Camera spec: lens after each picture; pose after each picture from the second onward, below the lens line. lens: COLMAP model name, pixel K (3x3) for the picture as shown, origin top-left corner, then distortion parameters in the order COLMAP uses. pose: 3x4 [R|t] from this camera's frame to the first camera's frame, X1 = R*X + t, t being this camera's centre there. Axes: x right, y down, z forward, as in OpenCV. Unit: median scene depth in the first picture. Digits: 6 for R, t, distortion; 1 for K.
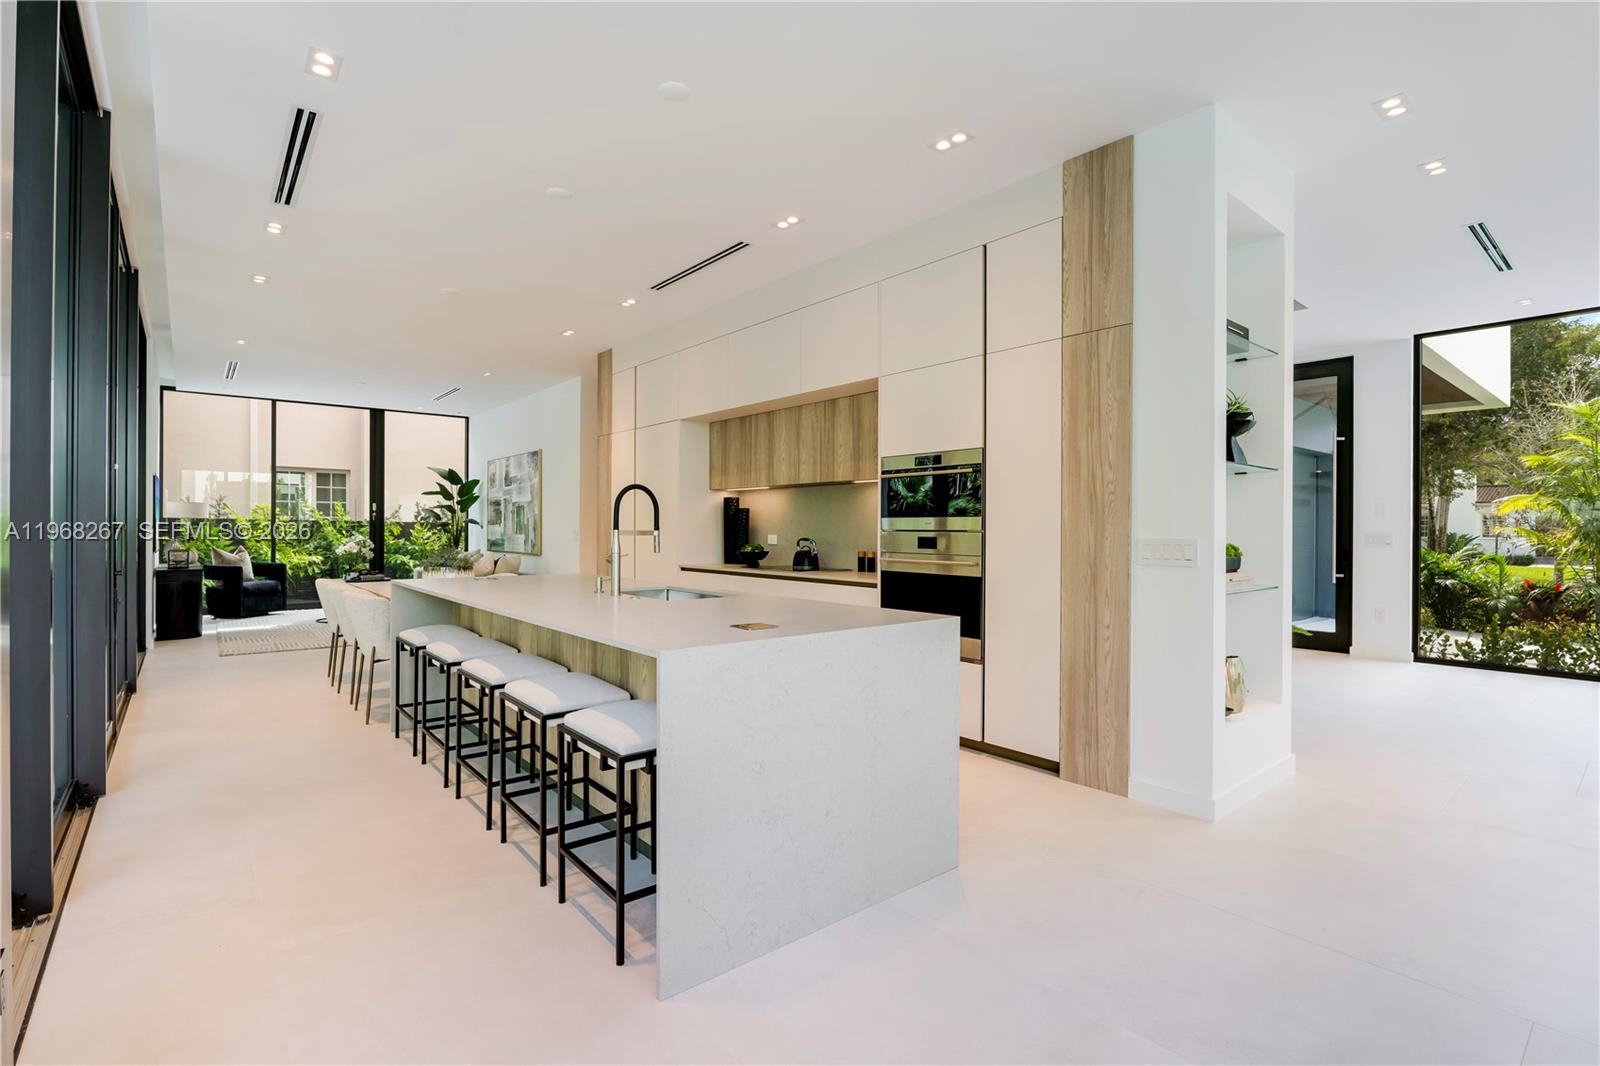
lens RADIAL K [[742.3, 0, 792.9], [0, 742.3, 529.2], [0, 0, 1]] dist [-0.013311, -0.000334]
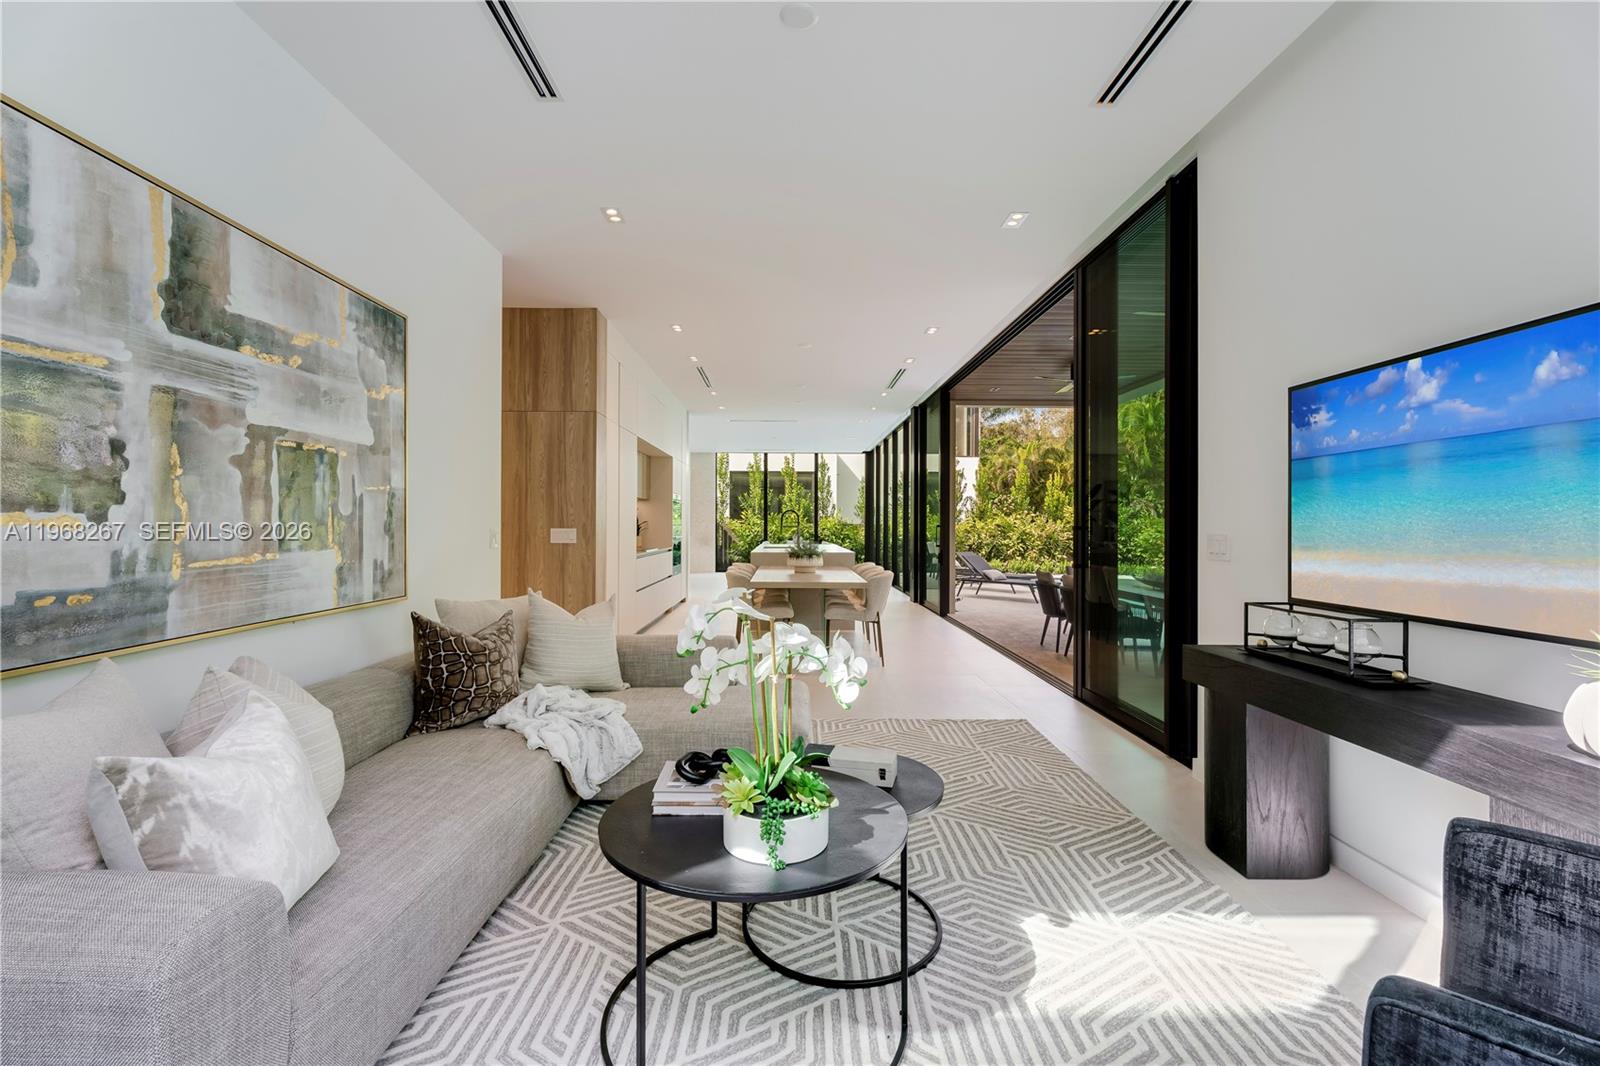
lens RADIAL K [[717.6, 0, 797.9], [0, 717.6, 526.3], [0, 0, 1]] dist [-0.000132, 0.000335]
pose [[-0.782085, -0.010930, 0.623076, -0.624665], [-0.007897, 0.999940, 0.007628, -0.004824], [-0.623122, 0.001046, -0.782124, 1.000518]]
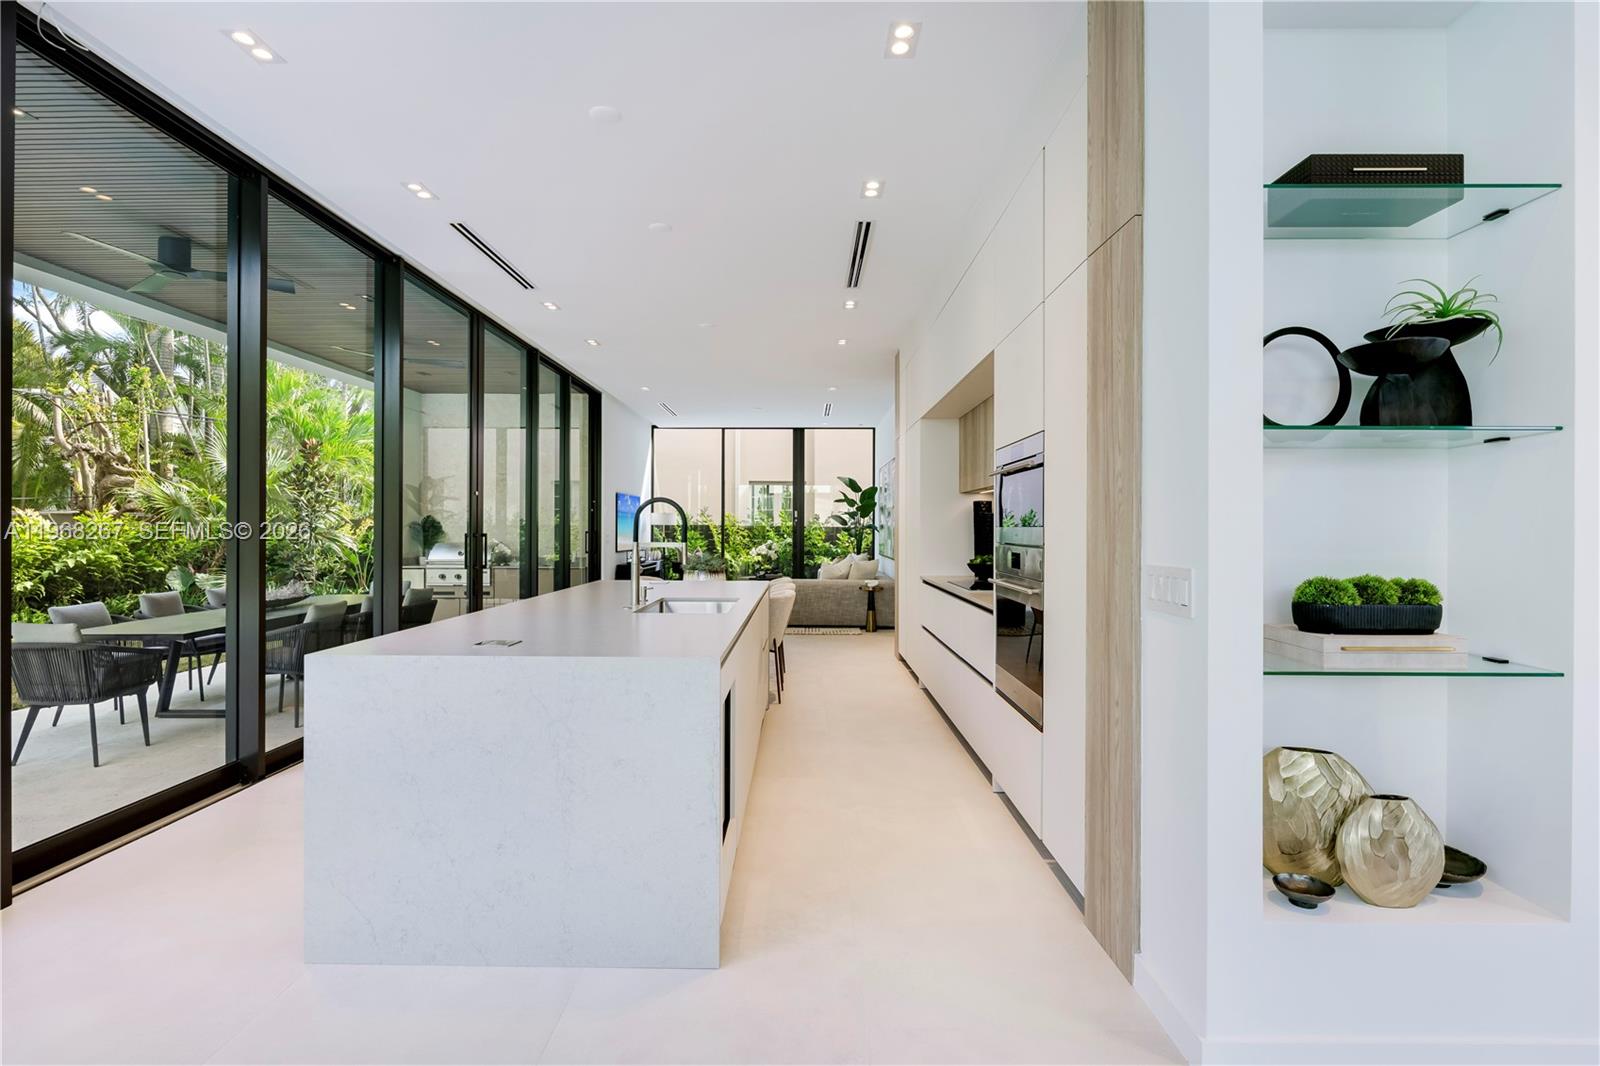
lens RADIAL K [[764.6, 0, 788.3], [0, 764.6, 525.9], [0, 0, 1]] dist [-0.001793, -0.000157]
pose [[0.758741, -0.003805, -0.651381, 0.193191], [-0.000392, 0.999980, -0.006298, -0.004524], [0.651392, 0.005033, 0.758725, 0.098558]]
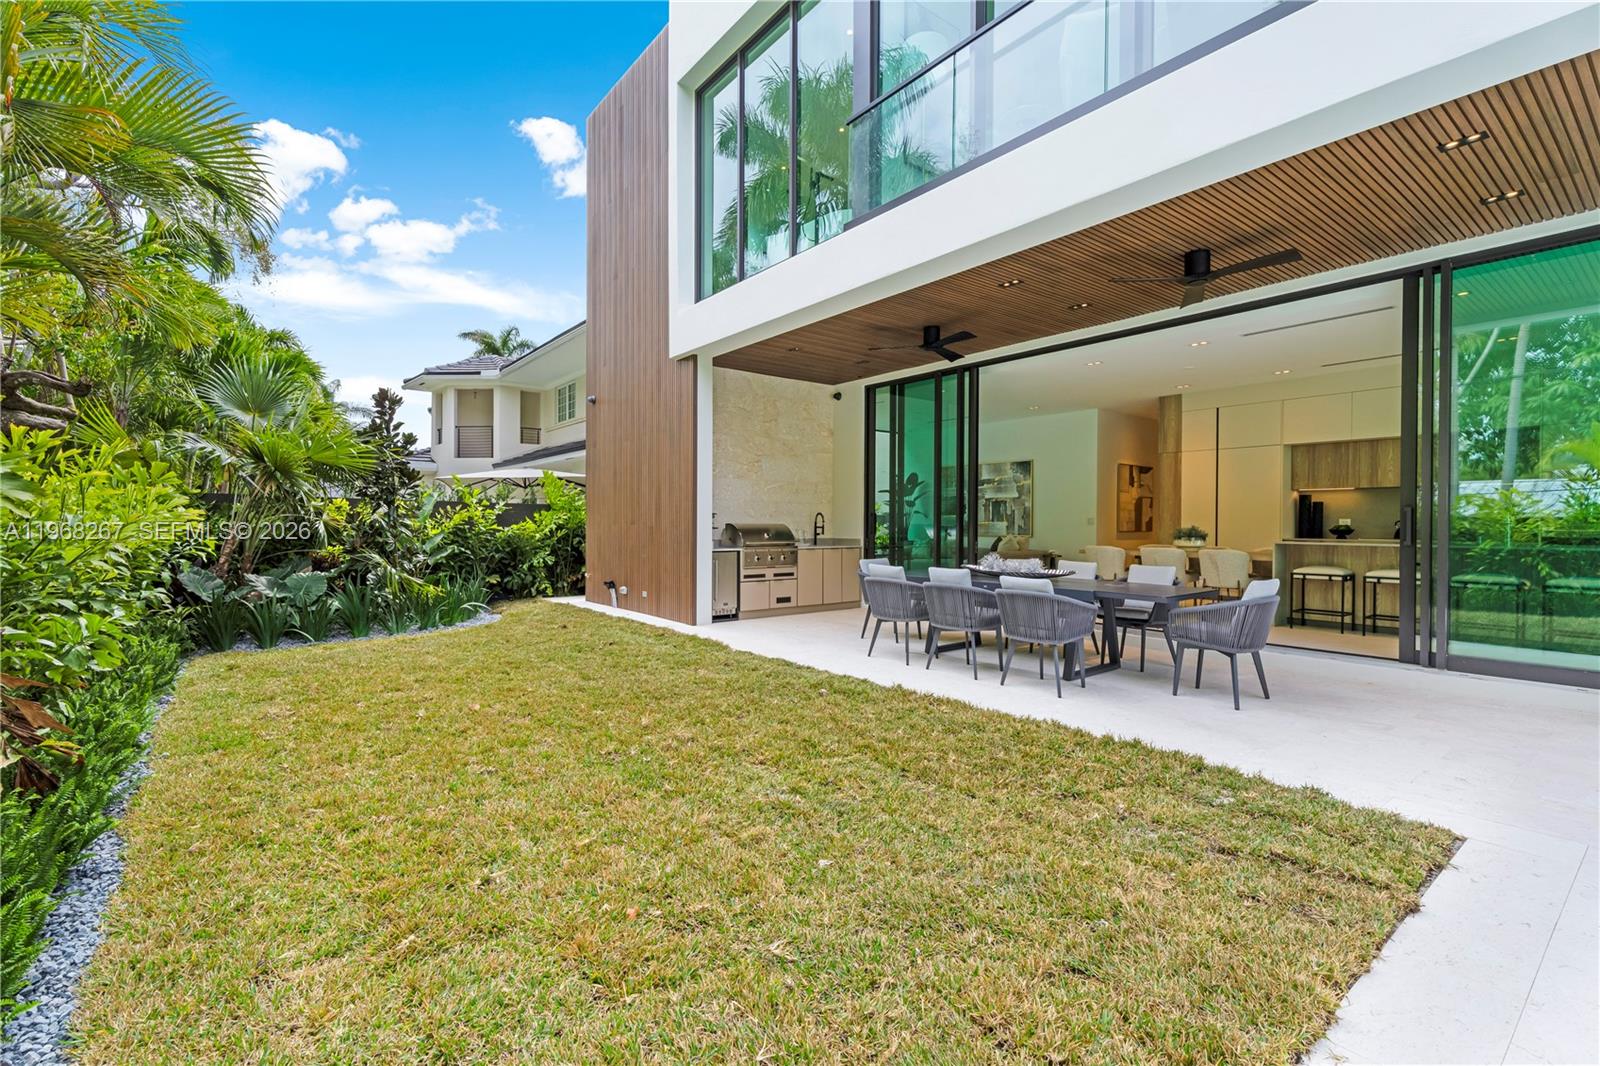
lens RADIAL K [[717.6, 0, 797.9], [0, 717.6, 526.3], [0, 0, 1]] dist [-0.000132, 0.000335]
pose [[0.999739, -0.001030, -0.022839, -0.645431], [0.001139, 0.999988, 0.004766, 0.008257], [0.022834, -0.004790, 0.999728, -0.302078]]
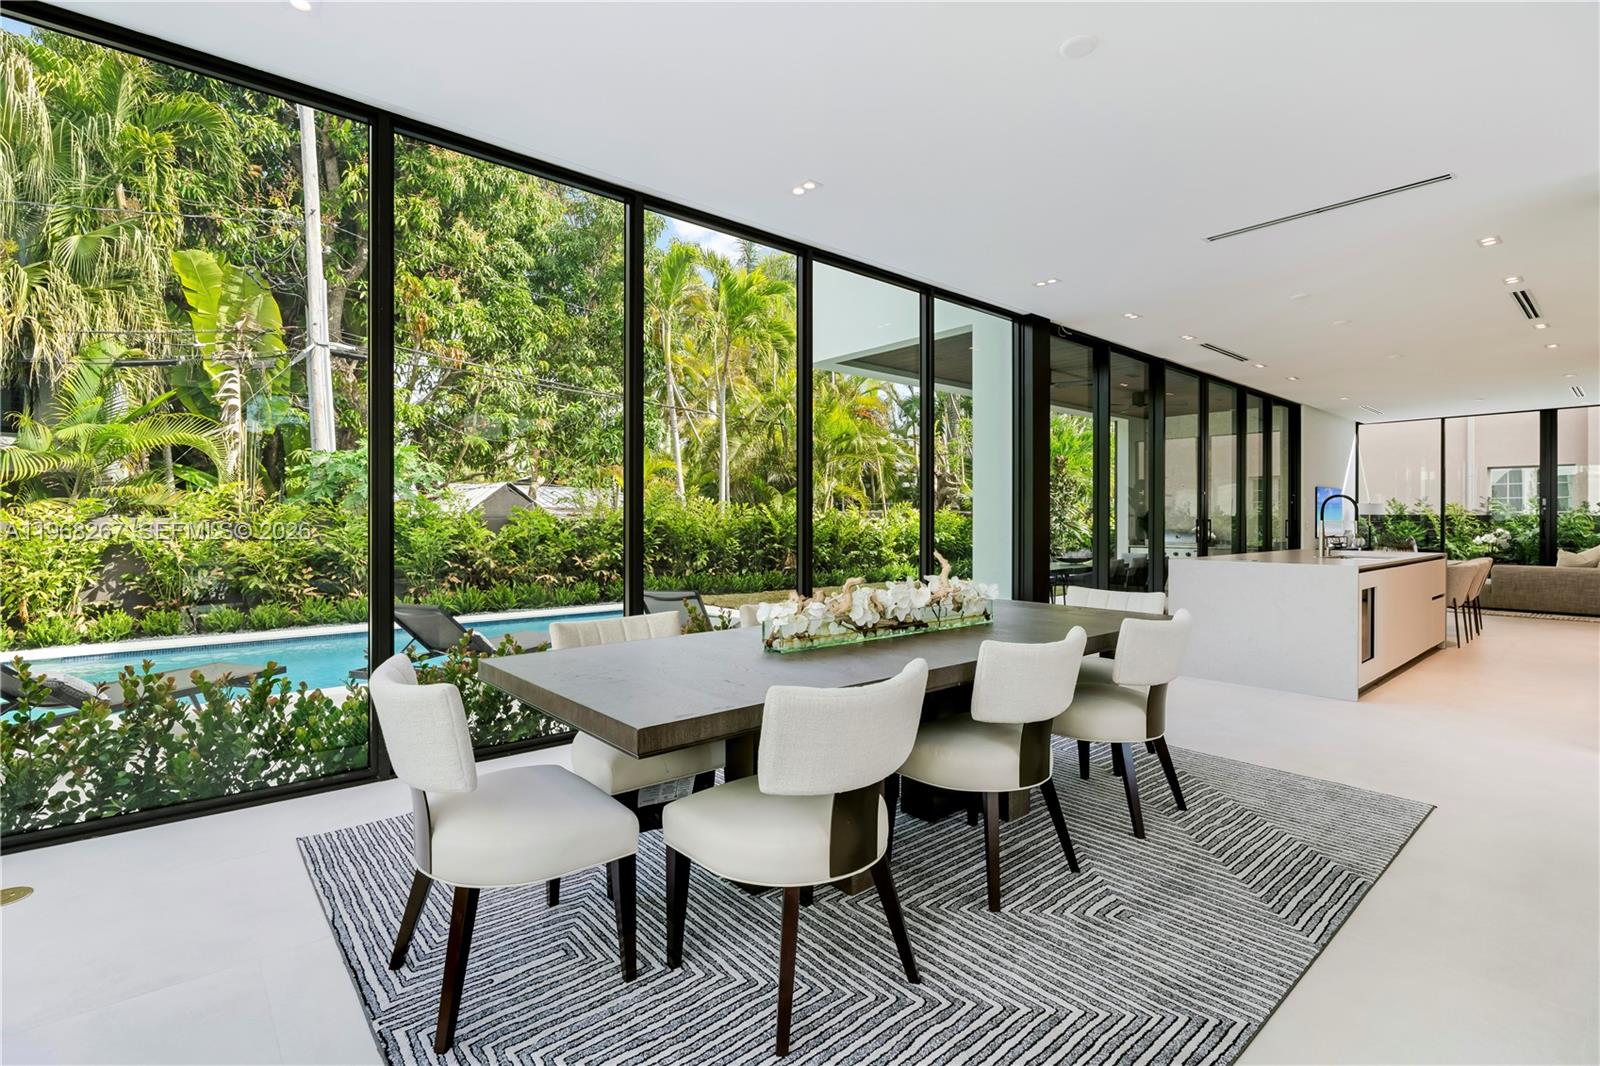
lens RADIAL K [[742.3, 0, 792.9], [0, 742.3, 529.2], [0, 0, 1]] dist [-0.013311, -0.000334]
pose [[0.015369, 0.005441, -0.999867, 0.466694], [-0.001369, 0.999984, 0.005421, 0.005083], [0.999881, 0.001286, 0.015376, -0.092077]]
